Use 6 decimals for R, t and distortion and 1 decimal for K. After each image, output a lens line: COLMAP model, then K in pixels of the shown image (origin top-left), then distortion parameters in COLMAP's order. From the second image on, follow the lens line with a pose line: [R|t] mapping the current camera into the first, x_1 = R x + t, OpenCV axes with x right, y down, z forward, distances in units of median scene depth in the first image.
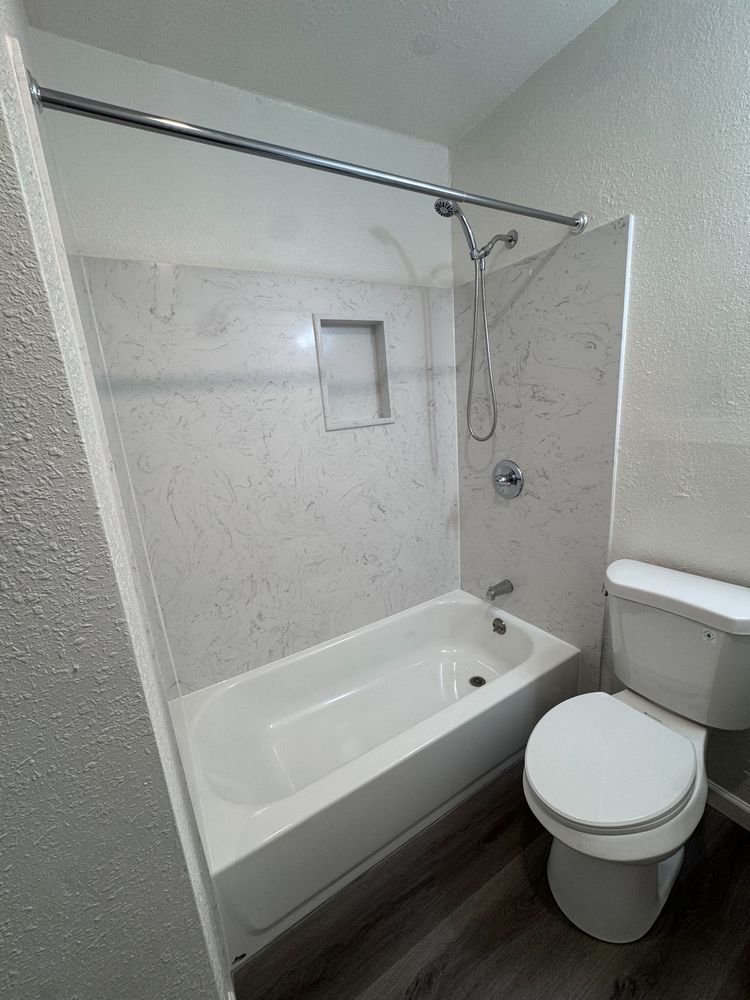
lens RADIAL K [[400.1, 0, 375.2], [0, 400.1, 500.5], [0, 0, 1]] dist [-0.001581, 0.000199]
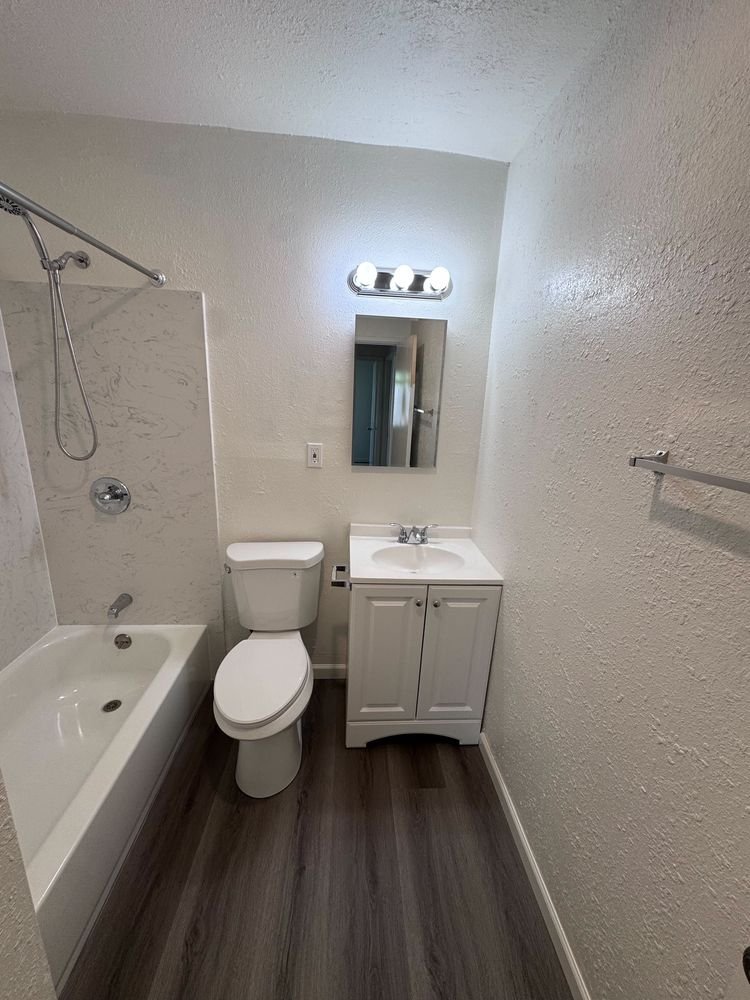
lens RADIAL K [[400.1, 0, 376.4], [0, 400.1, 499.0], [0, 0, 1]] dist [-0.001581, 0.000199]
pose [[0.447020, -0.134577, 0.884343, -0.288758], [0.135530, 0.987395, 0.081751, -0.040737], [-0.884197, 0.083311, 0.459624, -0.064048]]
